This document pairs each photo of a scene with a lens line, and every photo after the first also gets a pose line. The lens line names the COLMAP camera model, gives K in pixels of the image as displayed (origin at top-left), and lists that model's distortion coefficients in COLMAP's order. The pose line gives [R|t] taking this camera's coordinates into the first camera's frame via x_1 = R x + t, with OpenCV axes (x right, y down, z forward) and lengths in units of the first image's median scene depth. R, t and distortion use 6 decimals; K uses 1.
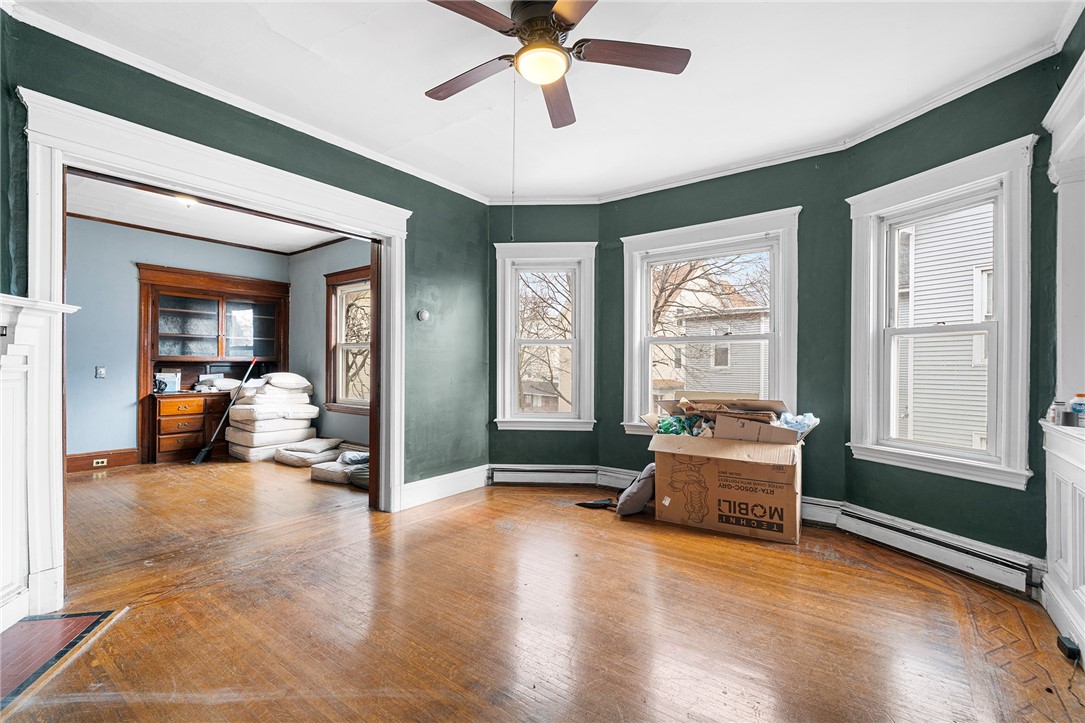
lens RADIAL K [[484.5, 0, 522.5], [0, 484.5, 367.1], [0, 0, 1]] dist [-0.000811, -0.000238]
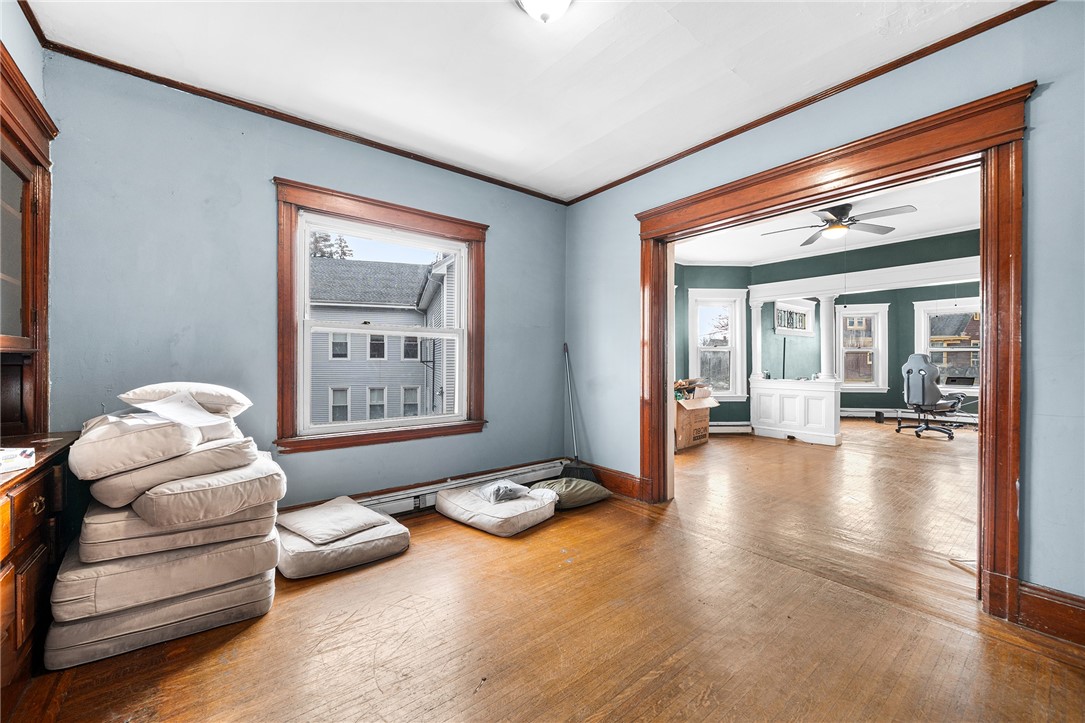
lens RADIAL K [[428.2, 0, 542.5], [0, 428.2, 361.5], [0, 0, 1]] dist [-0.000458, -0.000139]
pose [[0.232265, -0.004084, 0.972644, -1.506856], [0.001357, 0.999992, 0.003875, -0.013372], [-0.972652, 0.000420, 0.232269, 1.249321]]
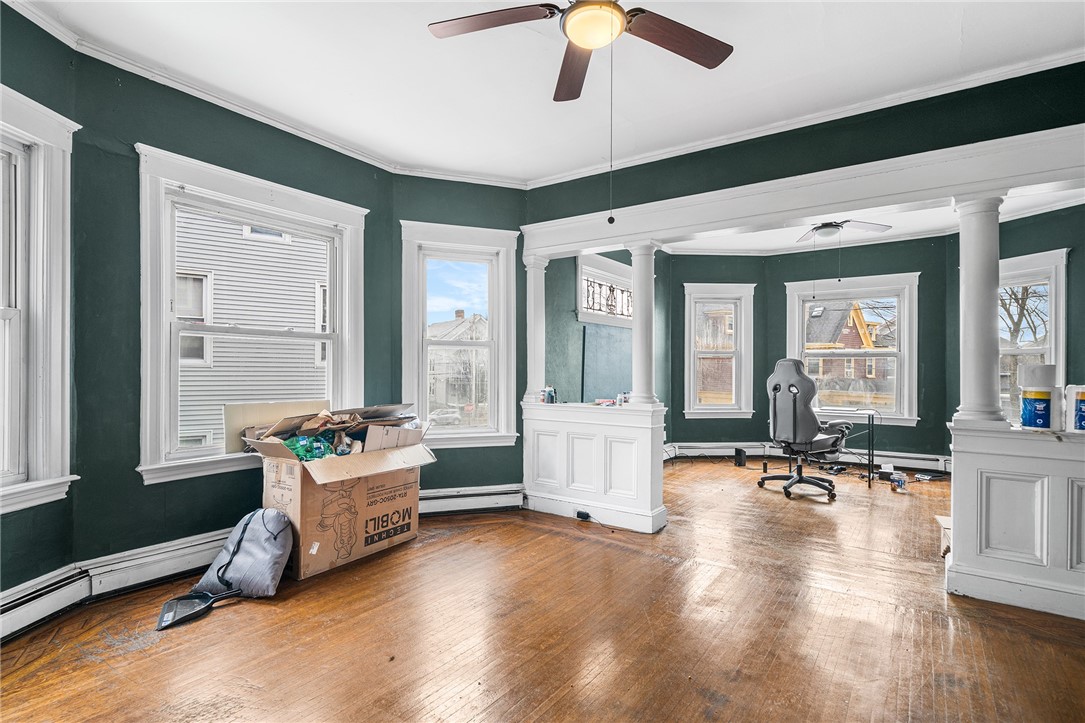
lens RADIAL K [[545.0, 0, 541.9], [0, 545.0, 372.8], [0, 0, 1]] dist [0.002765, 0.000293]
pose [[-0.049551, -0.009135, 0.998730, -0.630604], [-0.005911, 0.999943, 0.008853, -0.008271], [-0.998754, -0.005465, -0.049602, 0.763281]]
